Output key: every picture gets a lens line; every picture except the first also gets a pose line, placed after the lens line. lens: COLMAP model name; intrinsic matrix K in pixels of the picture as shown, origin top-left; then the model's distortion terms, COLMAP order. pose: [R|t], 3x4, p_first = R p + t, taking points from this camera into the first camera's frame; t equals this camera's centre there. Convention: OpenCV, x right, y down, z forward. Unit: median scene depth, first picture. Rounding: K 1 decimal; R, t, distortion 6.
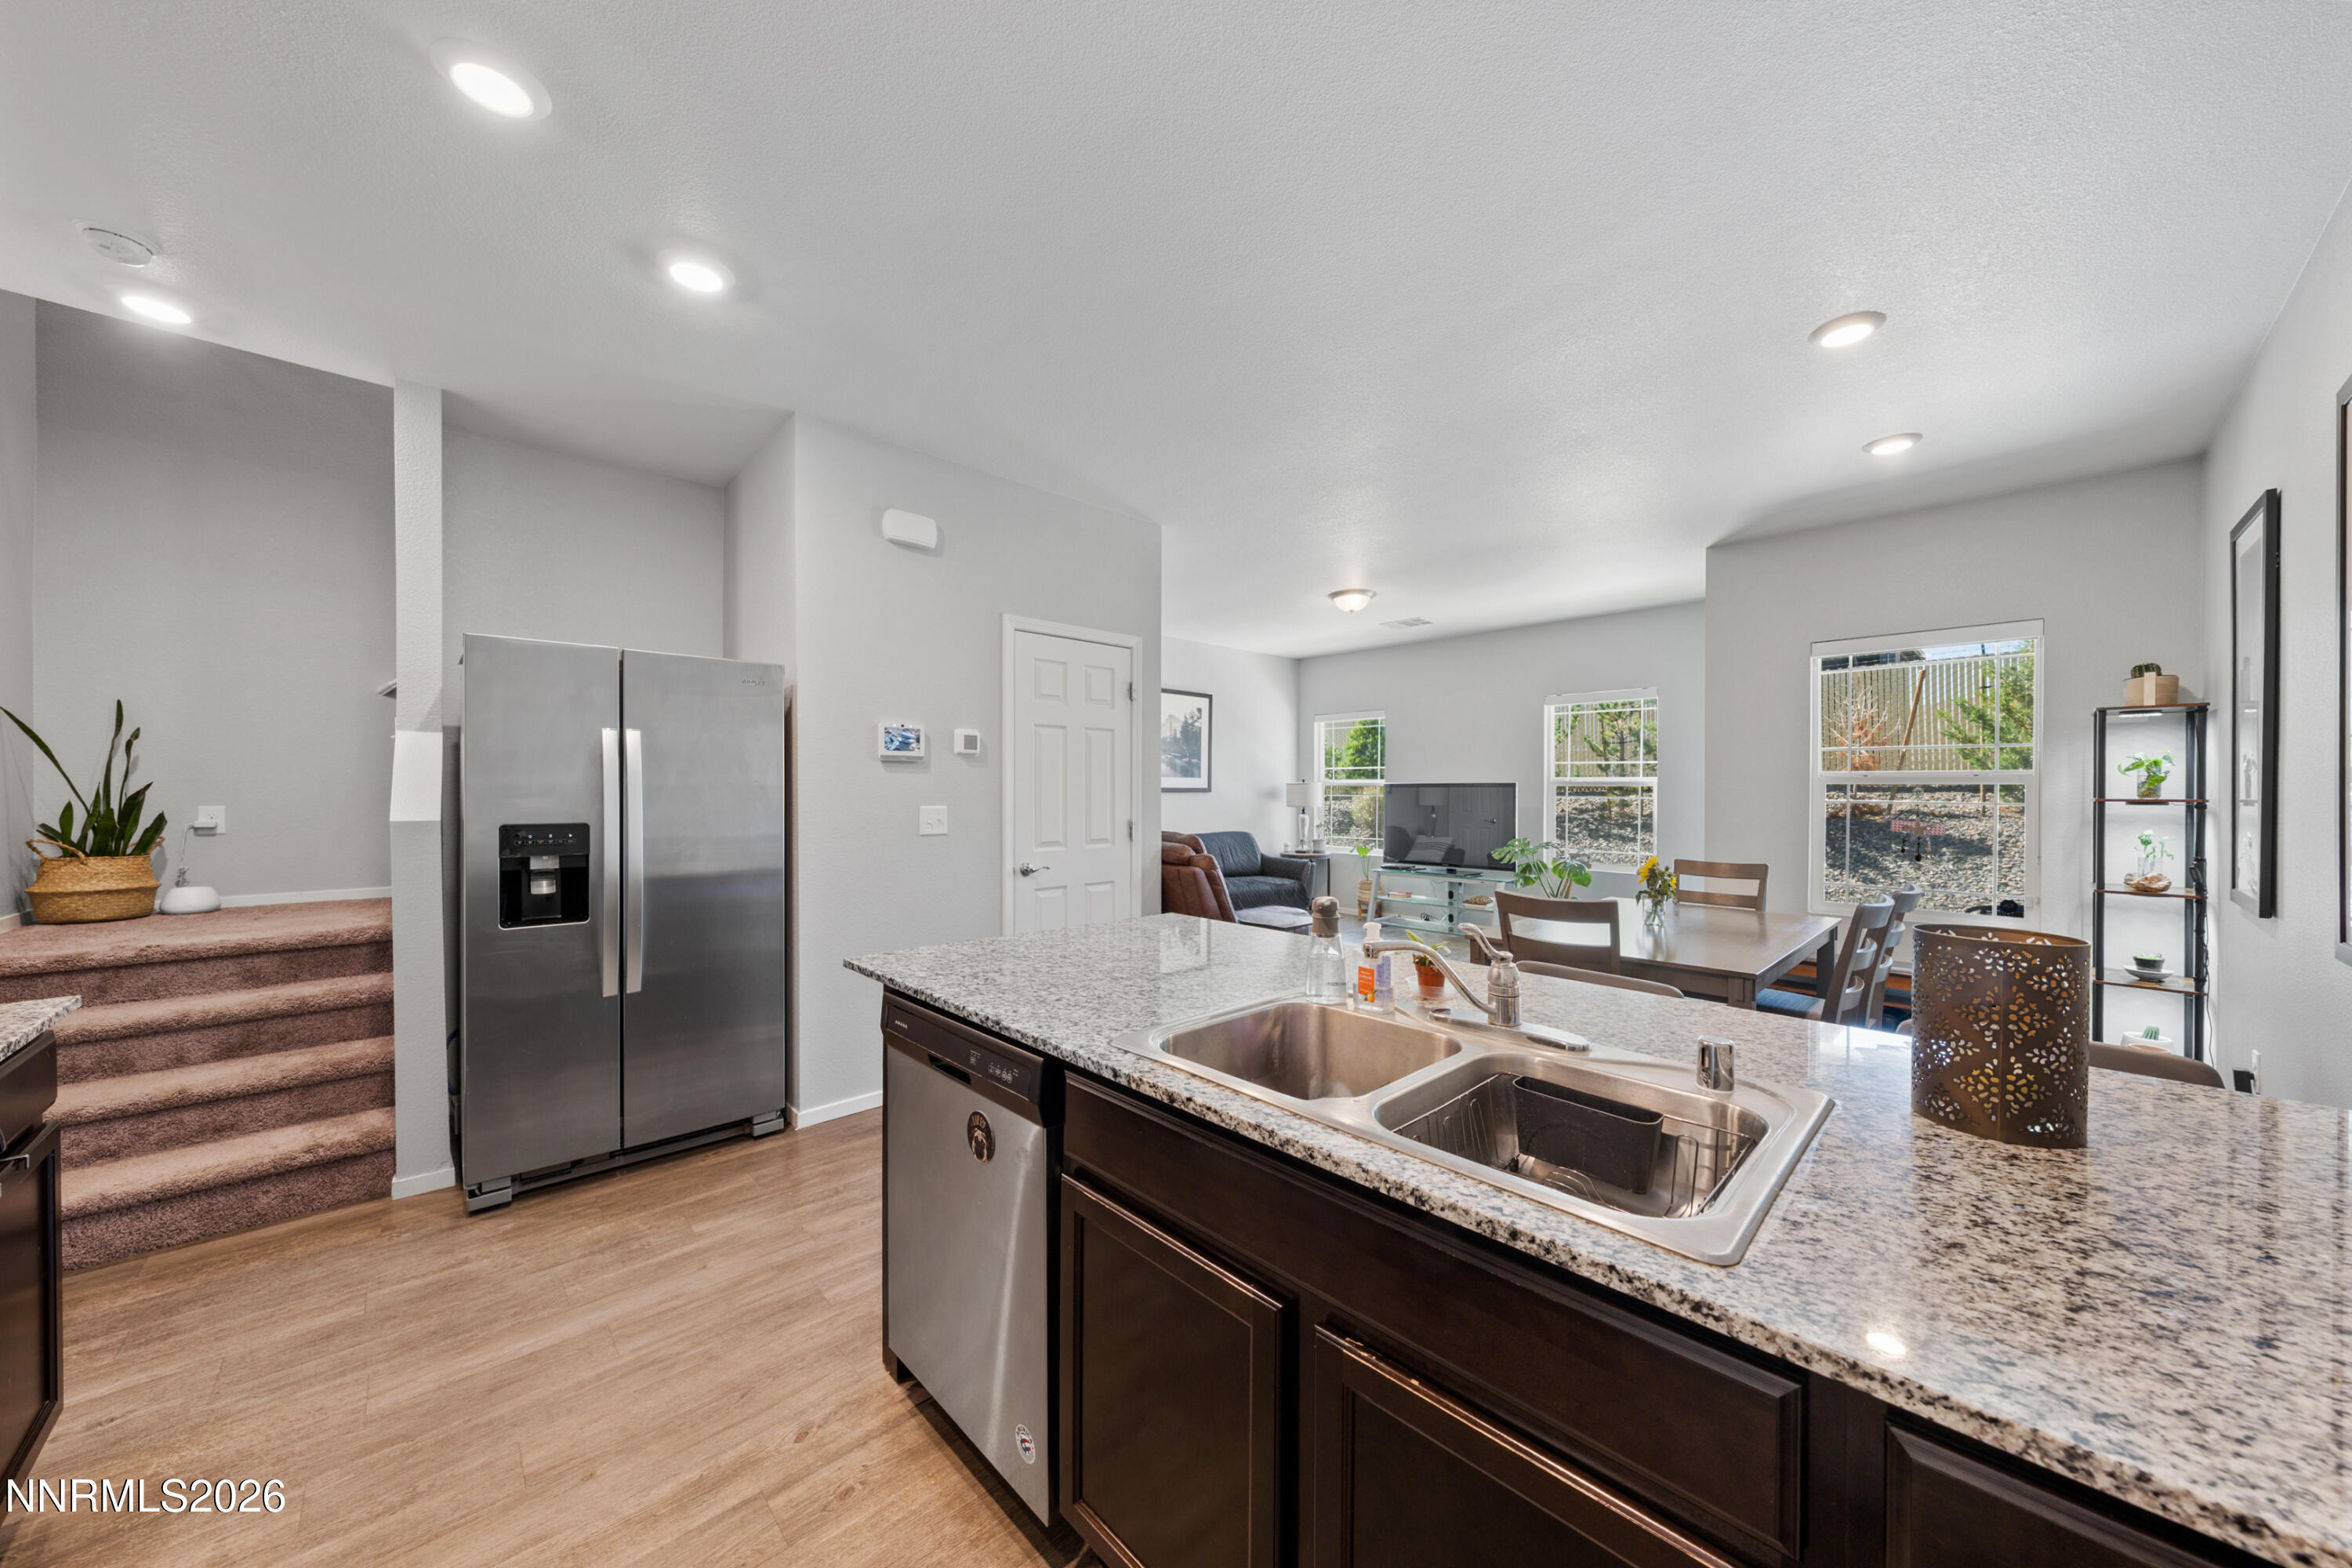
lens RADIAL K [[795.4, 0, 1175.5], [0, 795.4, 782.9], [0, 0, 1]] dist [0.000213, -0.000005]
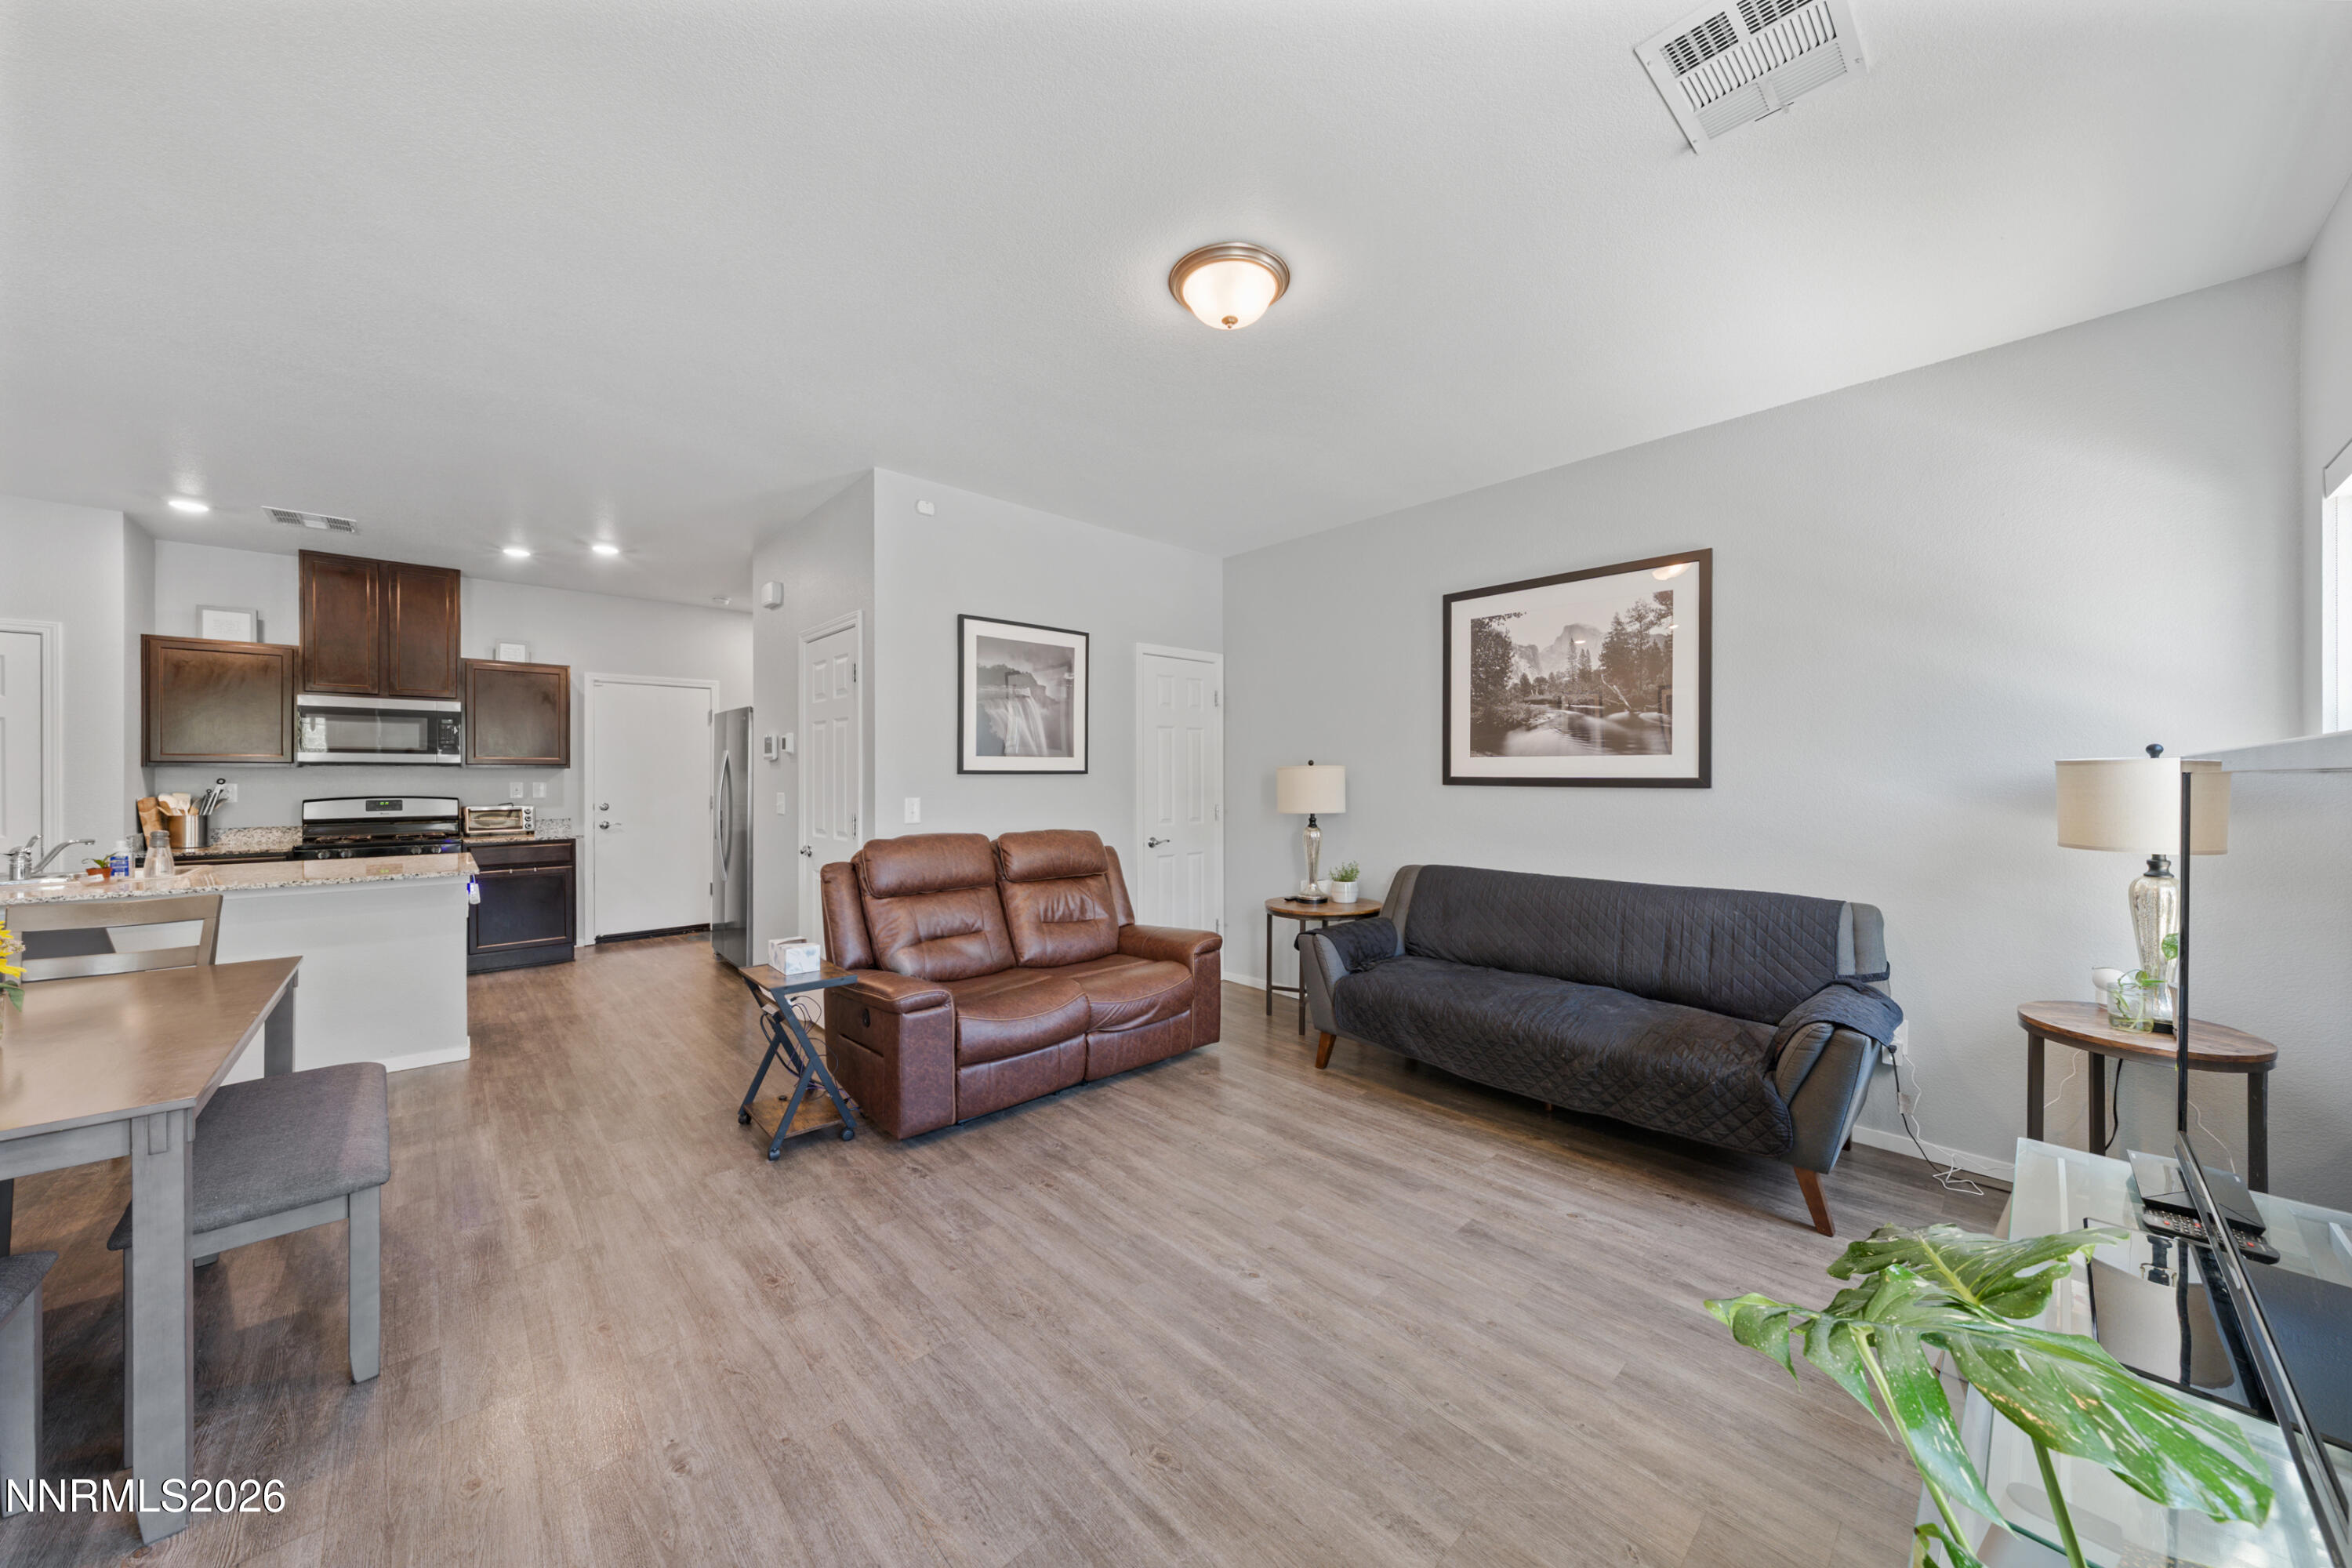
lens RADIAL K [[795.4, 0, 1175.6], [0, 795.4, 784.2], [0, 0, 1]] dist [0.000213, -0.000005]
pose [[-0.019115, -0.002276, -0.999815, 0.468378], [-0.004825, 0.999986, -0.002184, 0.011795], [0.999806, 0.004783, -0.019126, 0.755602]]
